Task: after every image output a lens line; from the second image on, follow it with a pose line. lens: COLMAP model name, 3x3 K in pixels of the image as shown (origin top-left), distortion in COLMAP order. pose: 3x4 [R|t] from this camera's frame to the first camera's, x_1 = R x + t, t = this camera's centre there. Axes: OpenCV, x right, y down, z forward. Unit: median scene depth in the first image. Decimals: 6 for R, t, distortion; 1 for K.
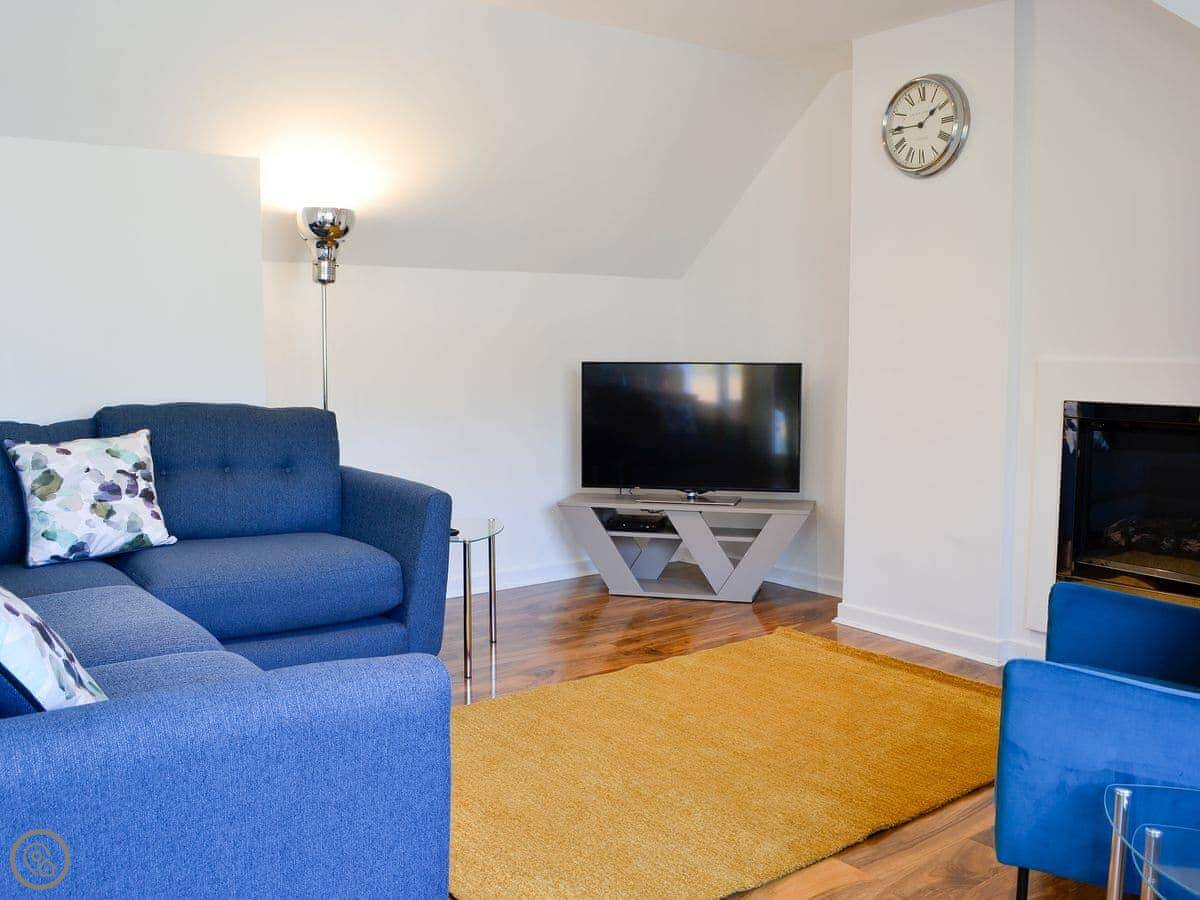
lens RADIAL K [[1050.0, 0, 595.0], [0, 1050.0, 444.6], [0, 0, 1]] dist [-0.051643, -0.004208]
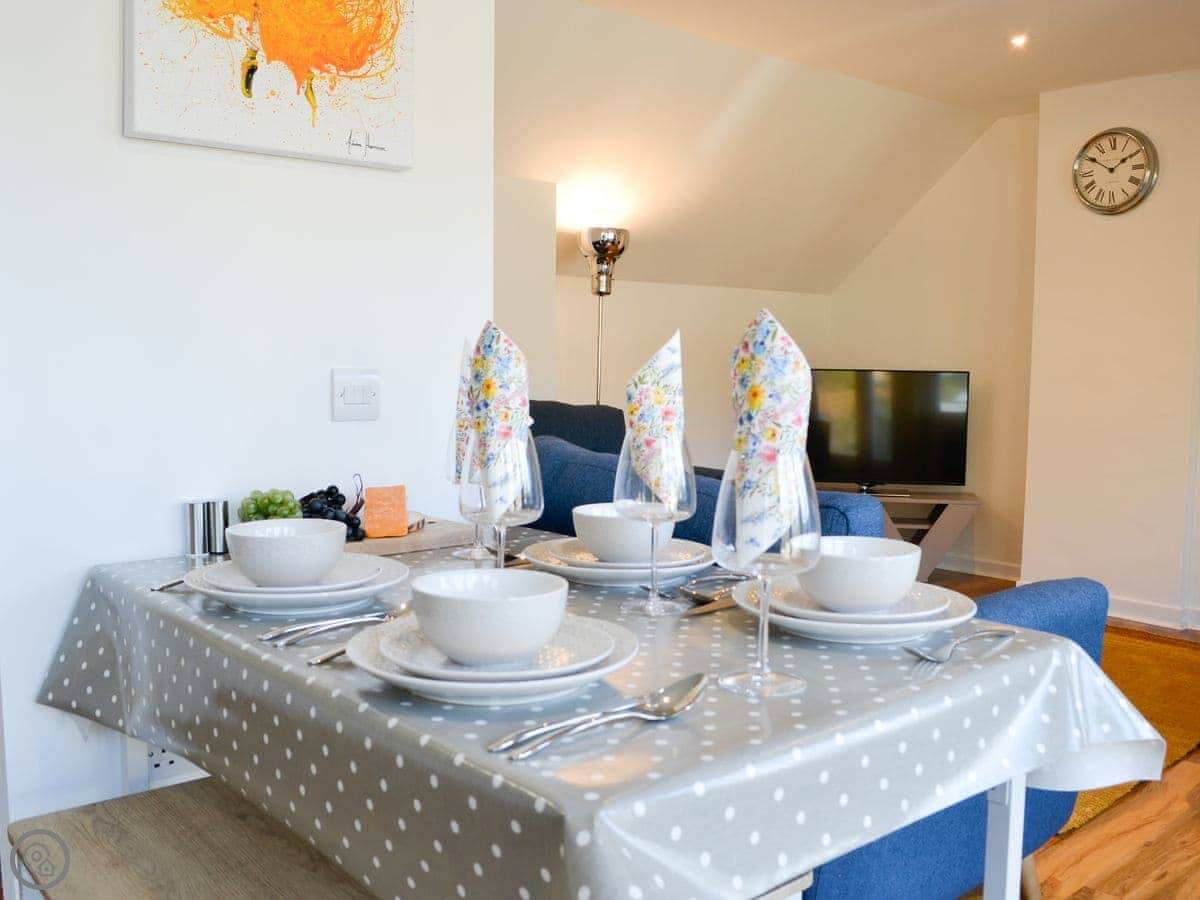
lens RADIAL K [[1050.0, 0, 604.5], [0, 1050.0, 452.5], [0, 0, 1]] dist [-0.051643, -0.004208]
pose [[0.997861, 0.006997, 0.064994, -0.329897], [-0.007208, 0.999969, 0.003010, 0.011386], [-0.064971, -0.003472, 0.997881, -0.125201]]
